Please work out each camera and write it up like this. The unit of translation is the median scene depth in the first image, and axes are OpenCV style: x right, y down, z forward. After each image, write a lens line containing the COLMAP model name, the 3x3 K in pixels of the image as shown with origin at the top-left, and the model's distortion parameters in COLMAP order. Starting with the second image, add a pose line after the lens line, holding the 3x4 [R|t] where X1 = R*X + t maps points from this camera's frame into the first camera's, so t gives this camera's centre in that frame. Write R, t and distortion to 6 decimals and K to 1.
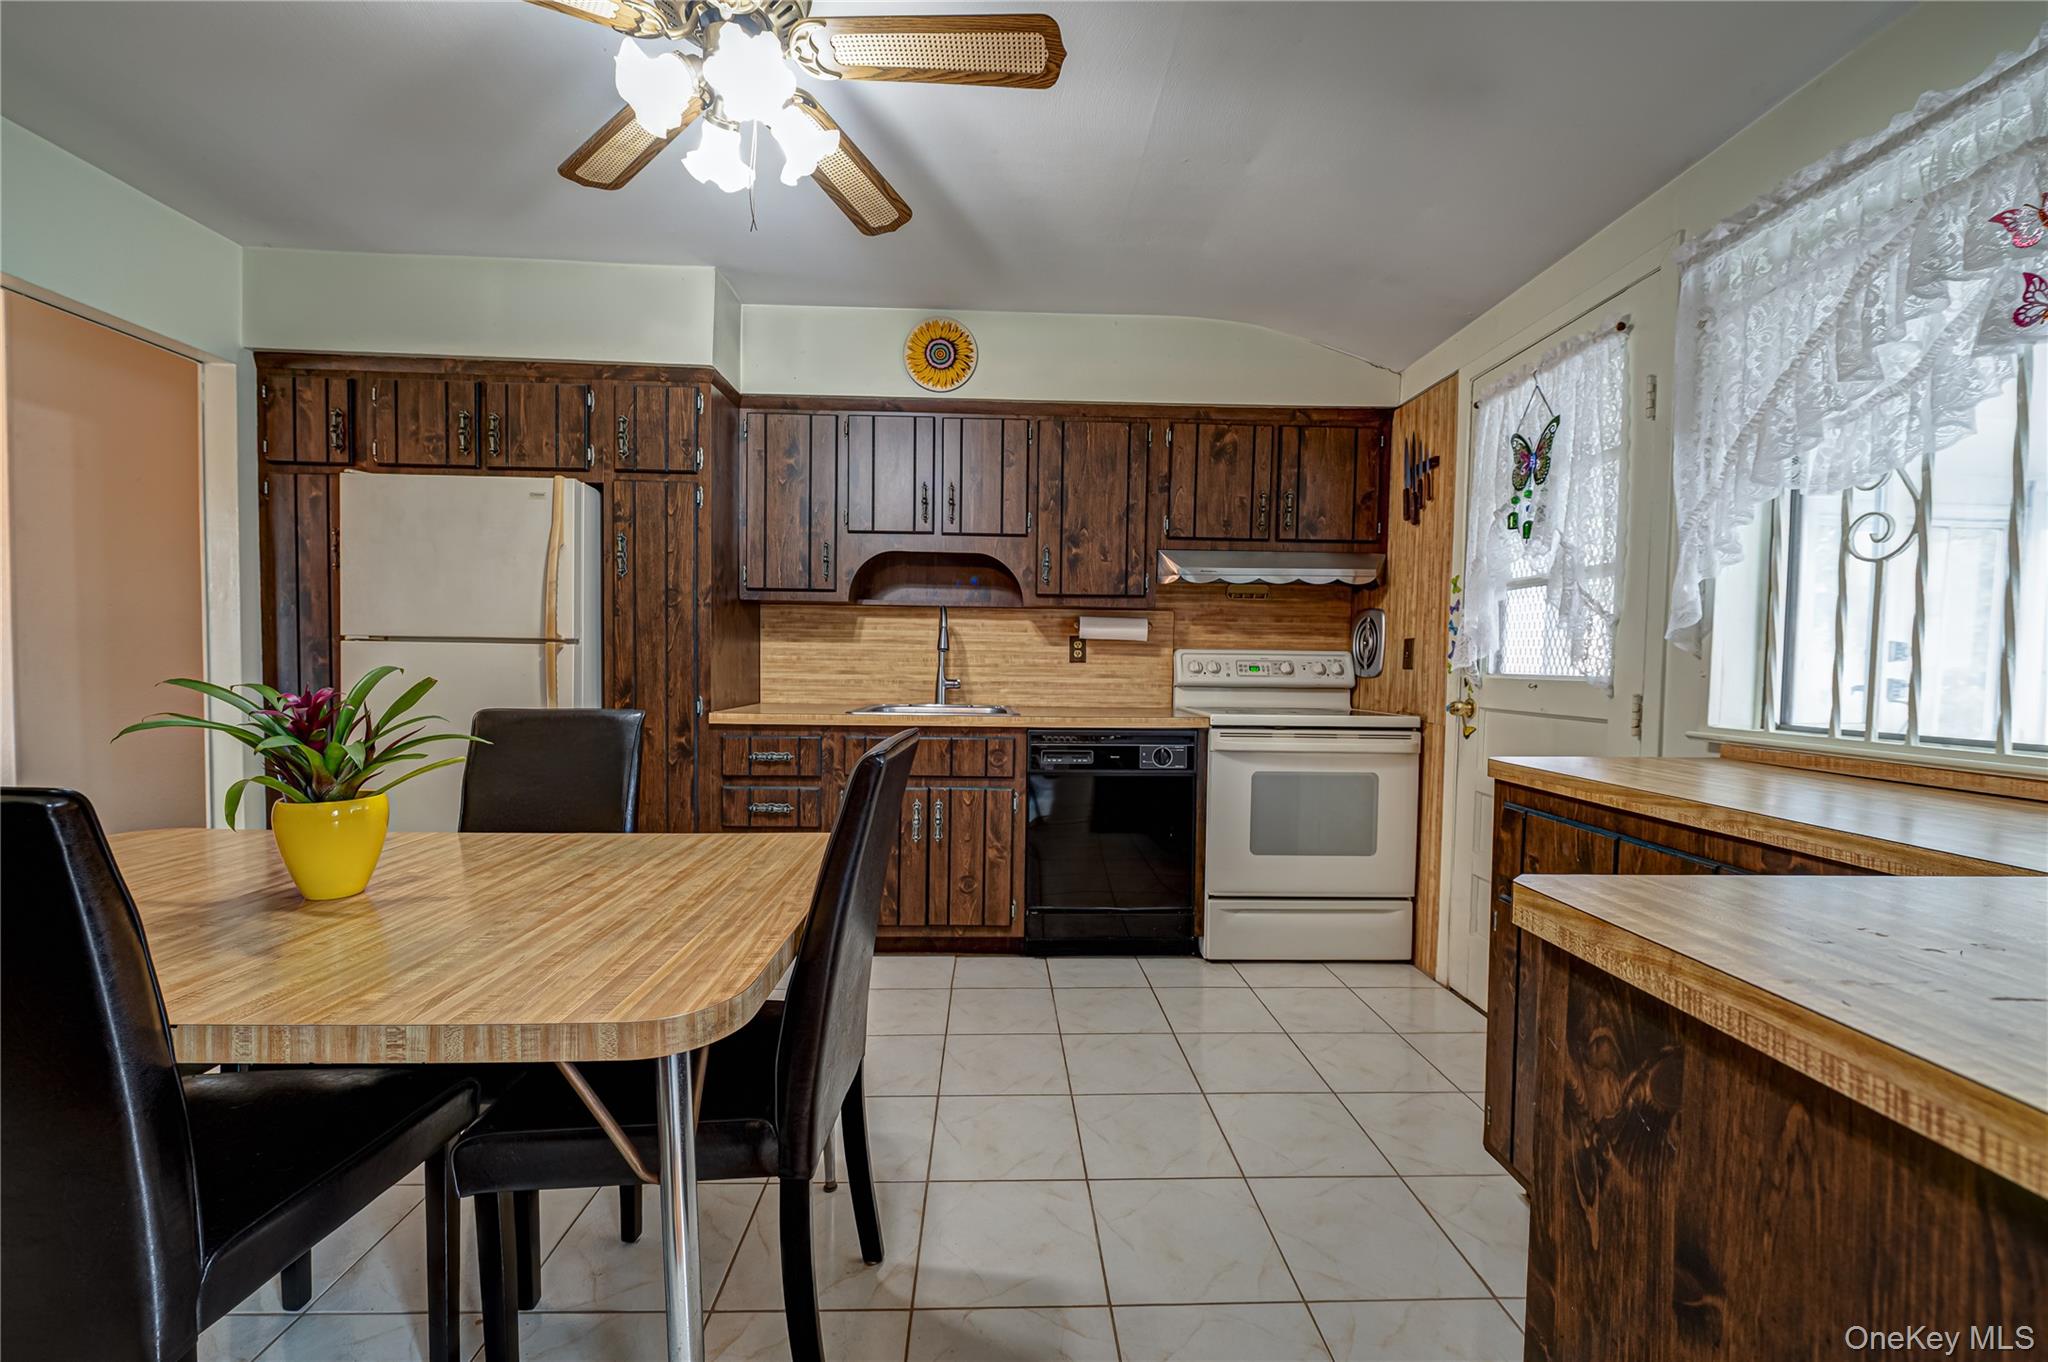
lens RADIAL K [[804.9, 0, 1028.5], [0, 804.9, 687.9], [0, 0, 1]] dist [-0.004336, -0.001240]
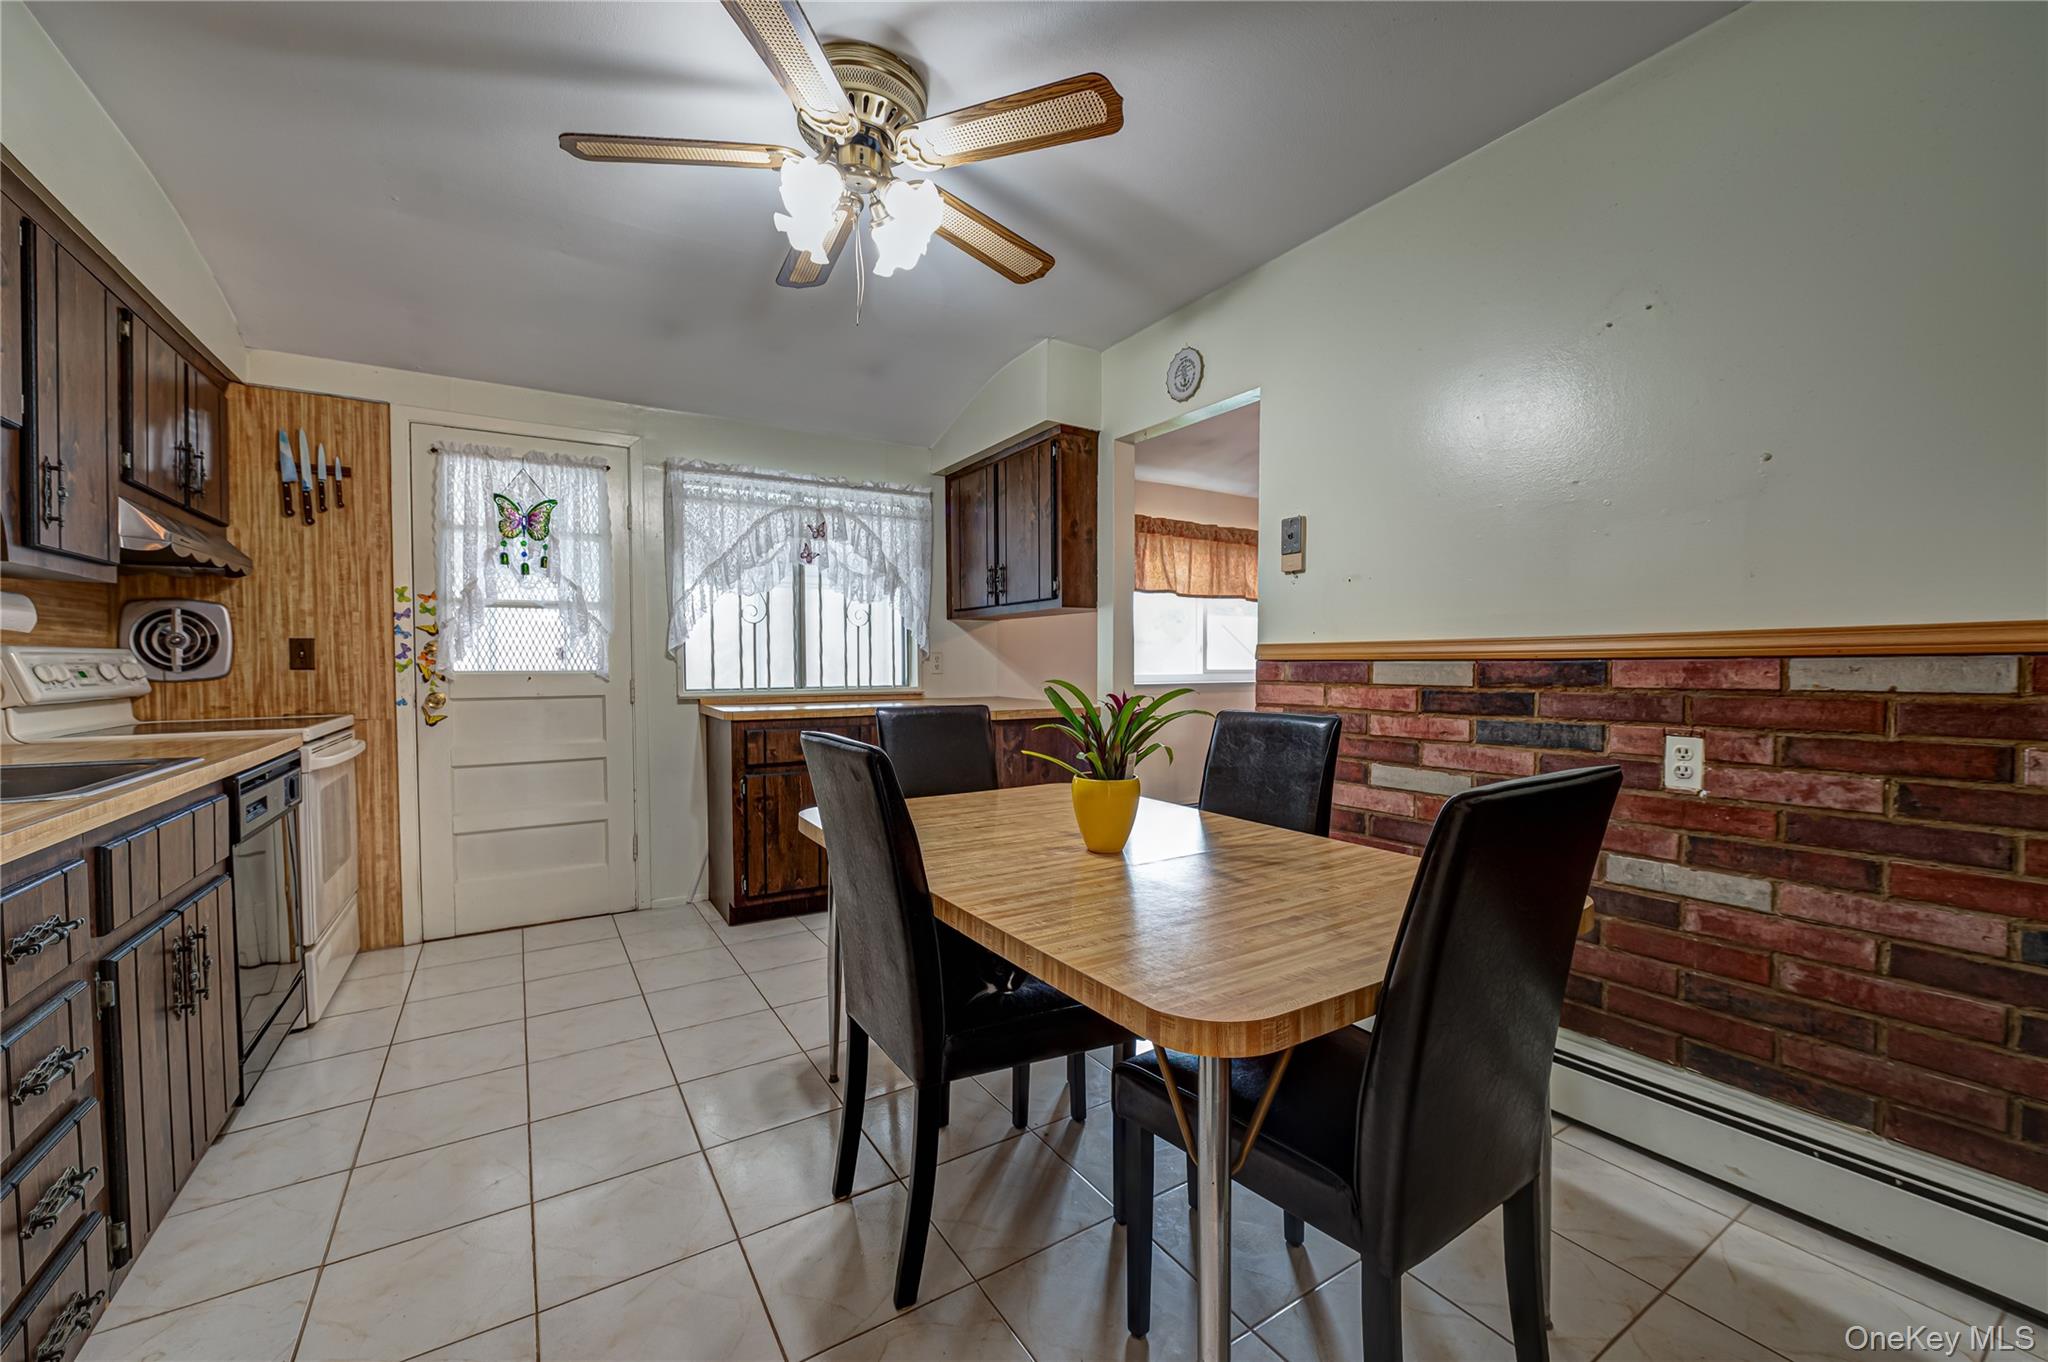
lens RADIAL K [[804.9, 0, 1008.8], [0, 804.9, 684.5], [0, 0, 1]] dist [-0.004336, -0.001240]
pose [[-0.486335, -0.039230, 0.872891, -1.001749], [0.024084, 0.998010, 0.058272, -0.052879], [-0.873440, 0.049362, -0.484423, 0.912760]]
